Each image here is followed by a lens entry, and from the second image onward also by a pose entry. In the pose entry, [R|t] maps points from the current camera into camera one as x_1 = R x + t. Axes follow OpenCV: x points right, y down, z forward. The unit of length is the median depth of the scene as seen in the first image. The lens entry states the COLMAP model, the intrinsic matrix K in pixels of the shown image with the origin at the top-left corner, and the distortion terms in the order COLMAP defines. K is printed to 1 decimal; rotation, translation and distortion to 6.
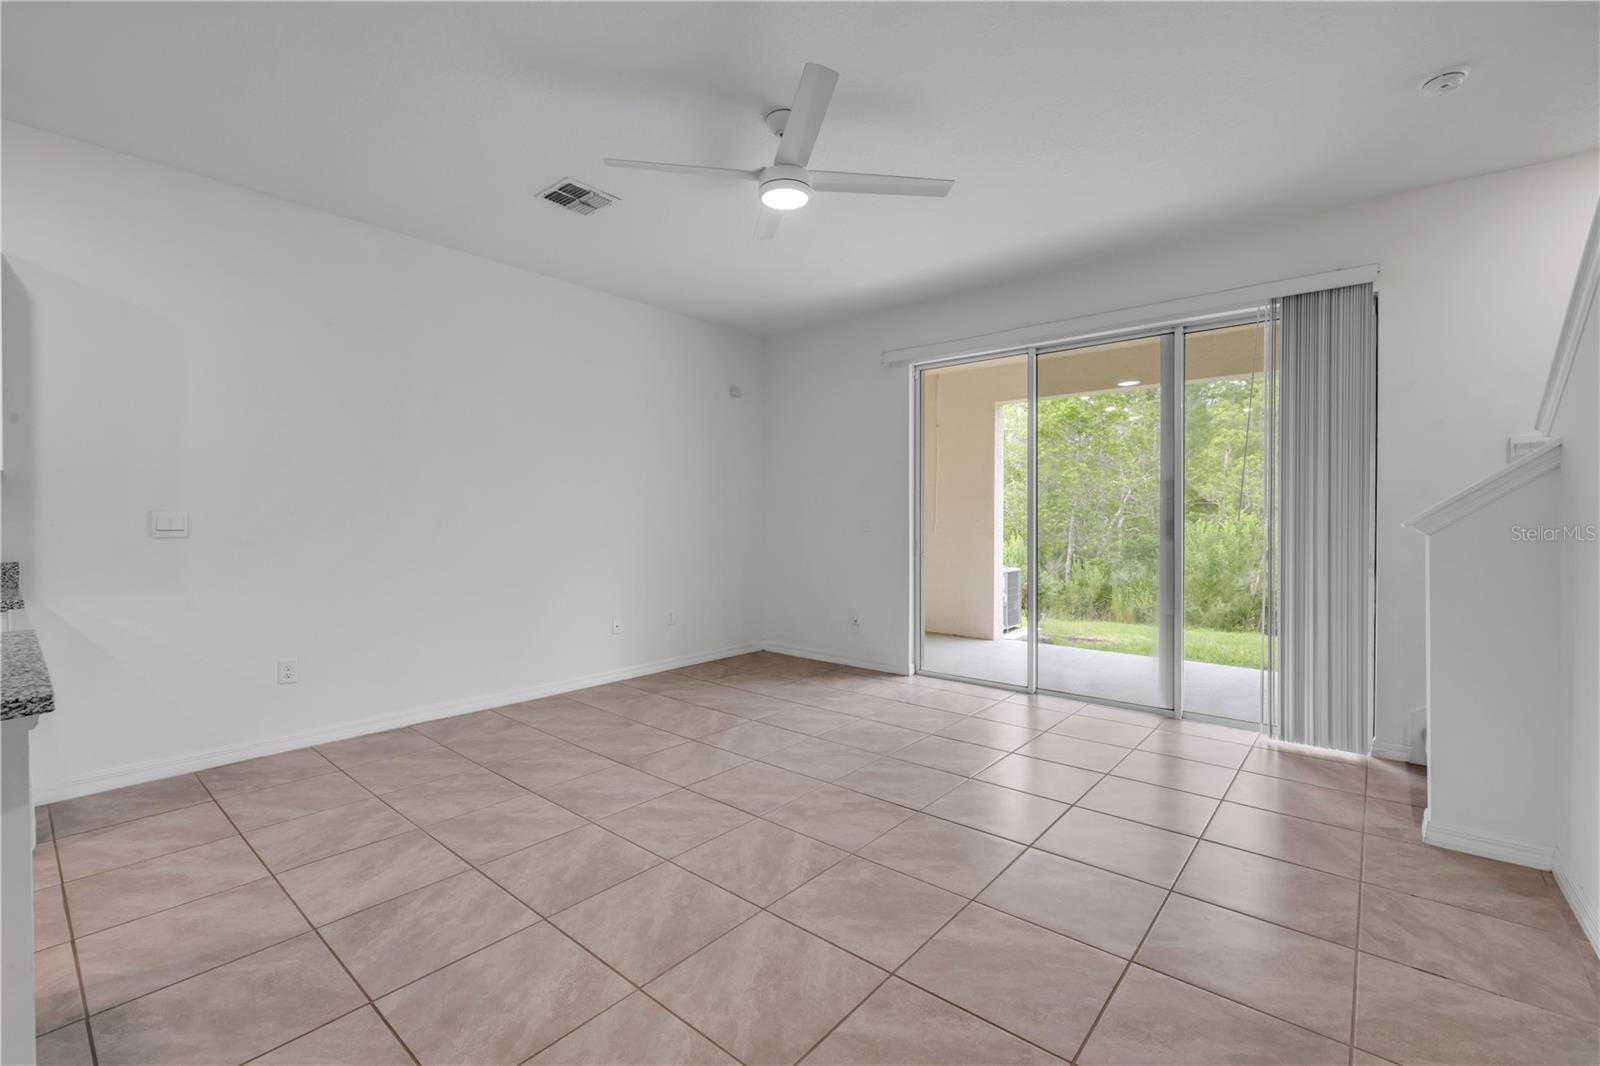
lens RADIAL K [[679.1, 0, 802.1], [0, 679.1, 517.3], [0, 0, 1]] dist [0.000386, -0.000915]
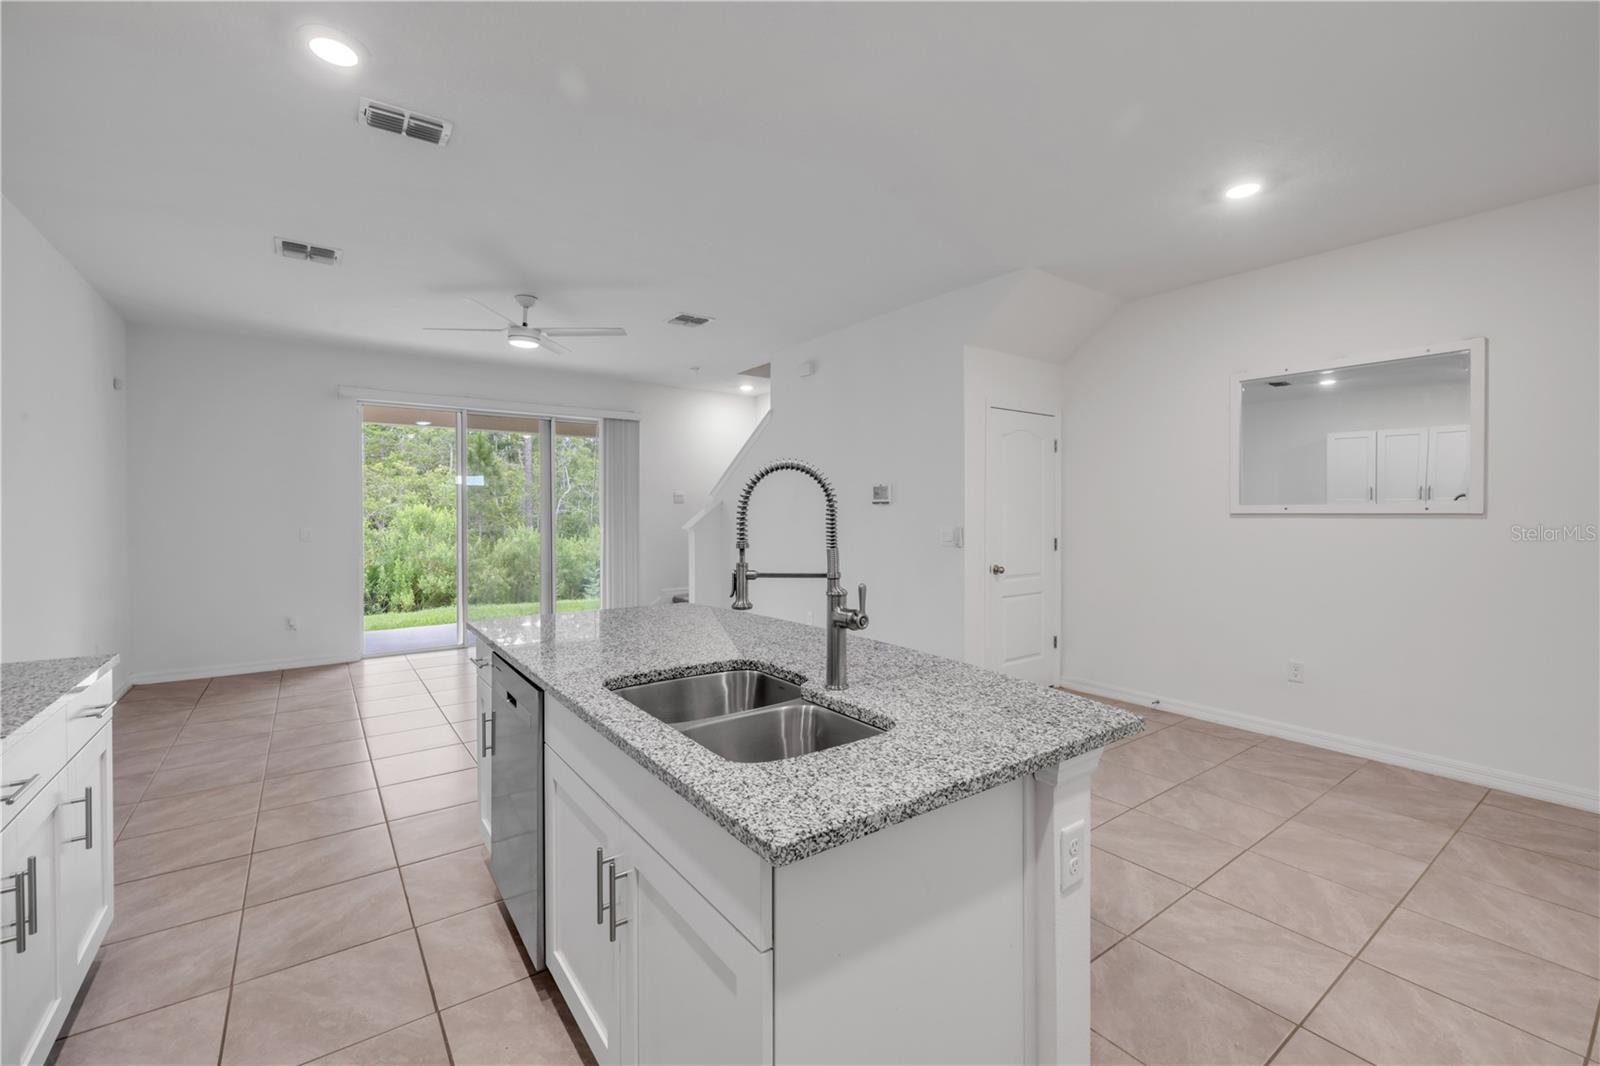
lens RADIAL K [[679.1, 0, 790.0], [0, 679.1, 525.3], [0, 0, 1]] dist [0.000386, -0.000915]
pose [[0.250015, -0.020435, 0.968026, -1.397318], [0.003492, 0.999790, 0.020203, -0.048666], [-0.968236, -0.001671, 0.250034, -0.055352]]
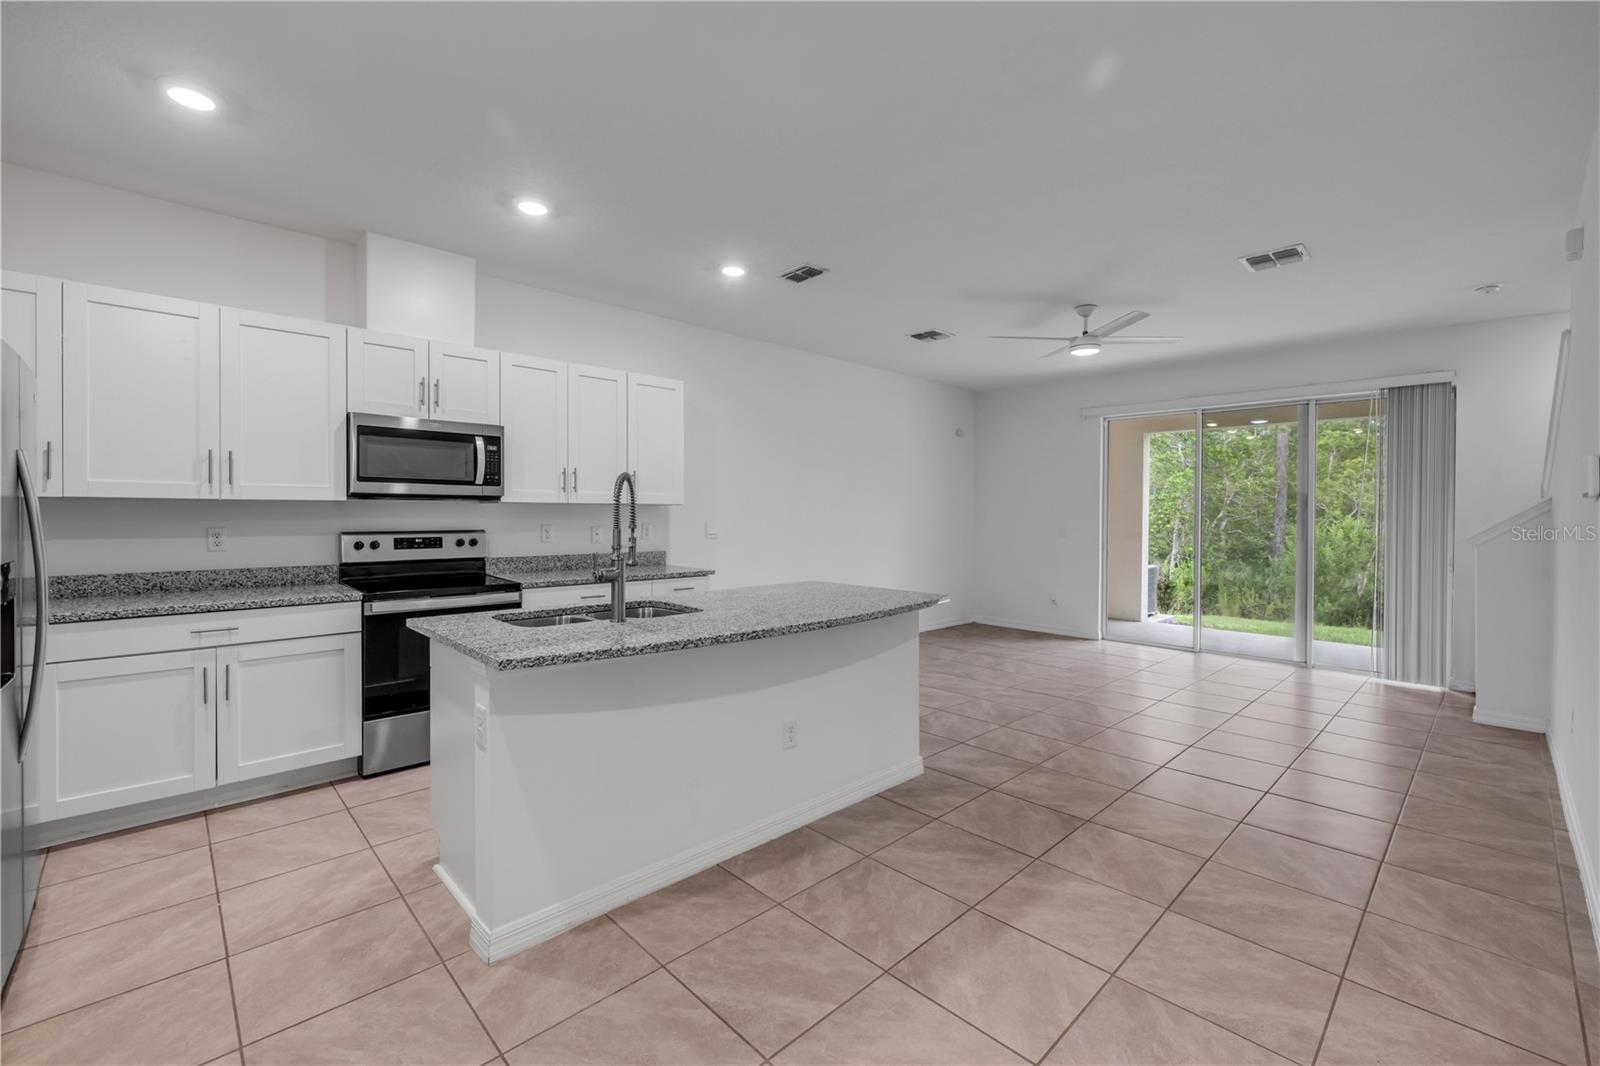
lens RADIAL K [[679.1, 0, 803.4], [0, 679.1, 511.8], [0, 0, 1]] dist [0.000386, -0.000915]
pose [[0.995059, 0.007666, -0.098992, -0.534617], [-0.007822, 0.999969, -0.001187, -0.041272], [0.098980, 0.001956, 0.995088, -0.773506]]
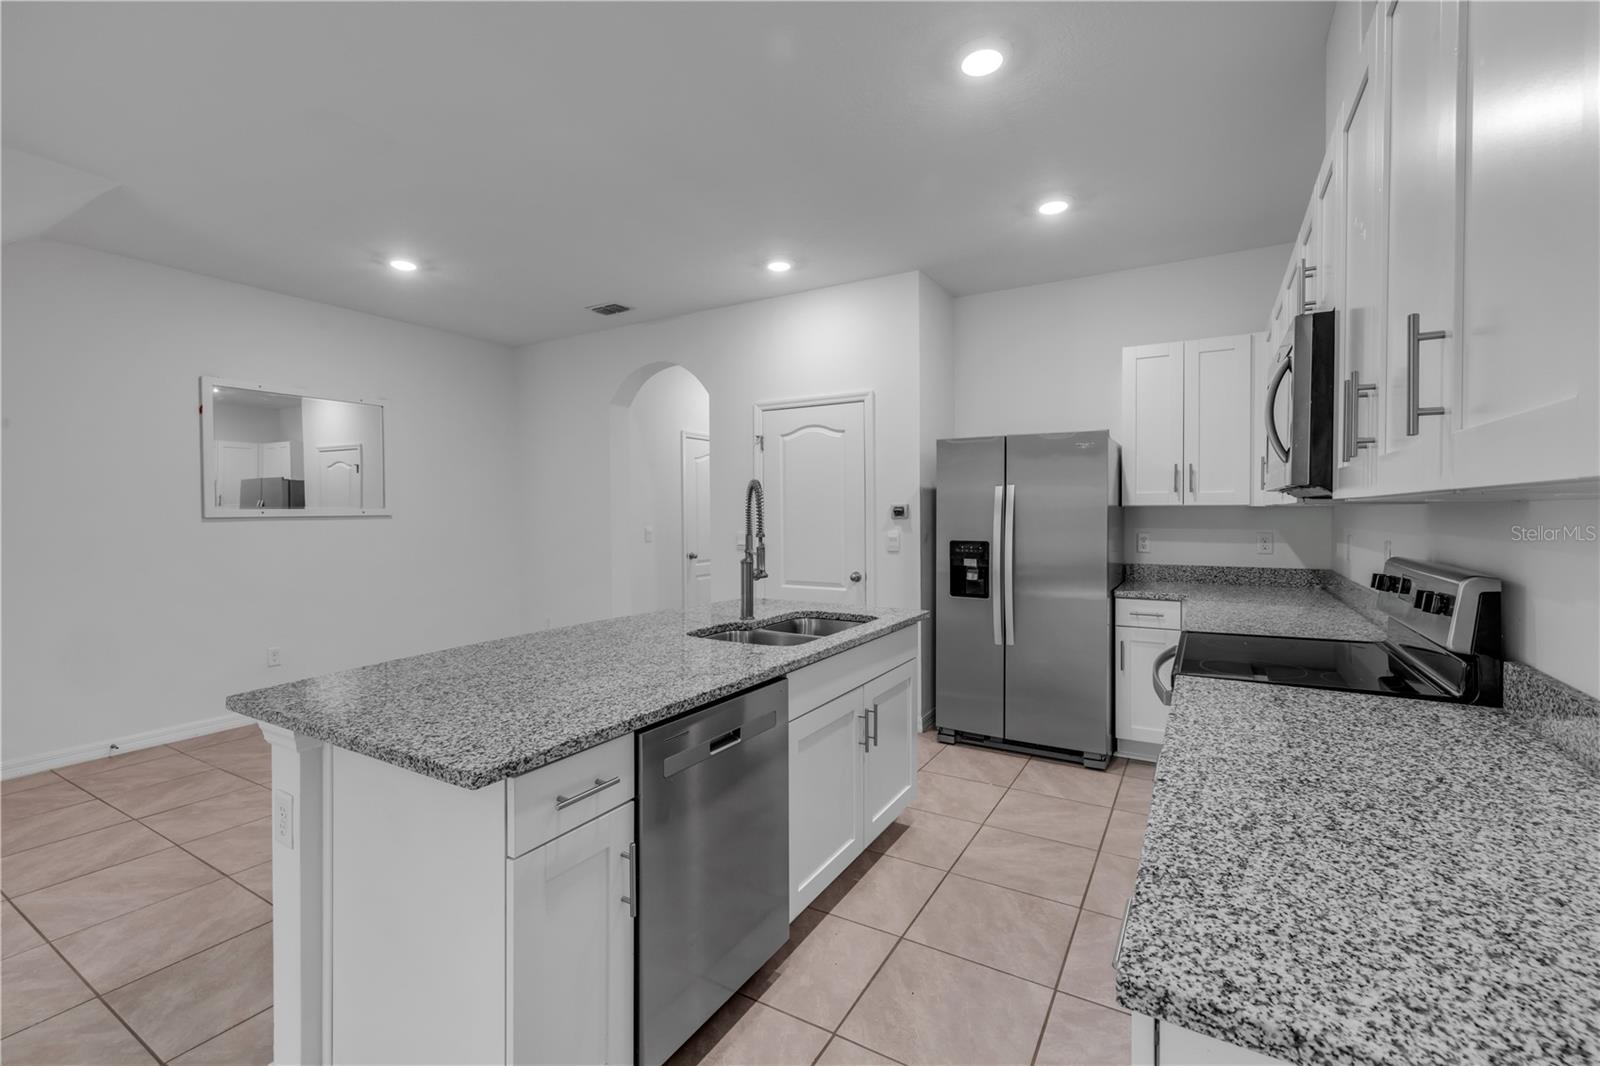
lens RADIAL K [[679.1, 0, 796.7], [0, 679.1, 518.8], [0, 0, 1]] dist [0.000386, -0.000915]
pose [[-0.986781, 0.007536, -0.161886, -0.765616], [0.005459, 0.999897, 0.013272, -0.051519], [0.161969, 0.012212, -0.986720, 0.974644]]
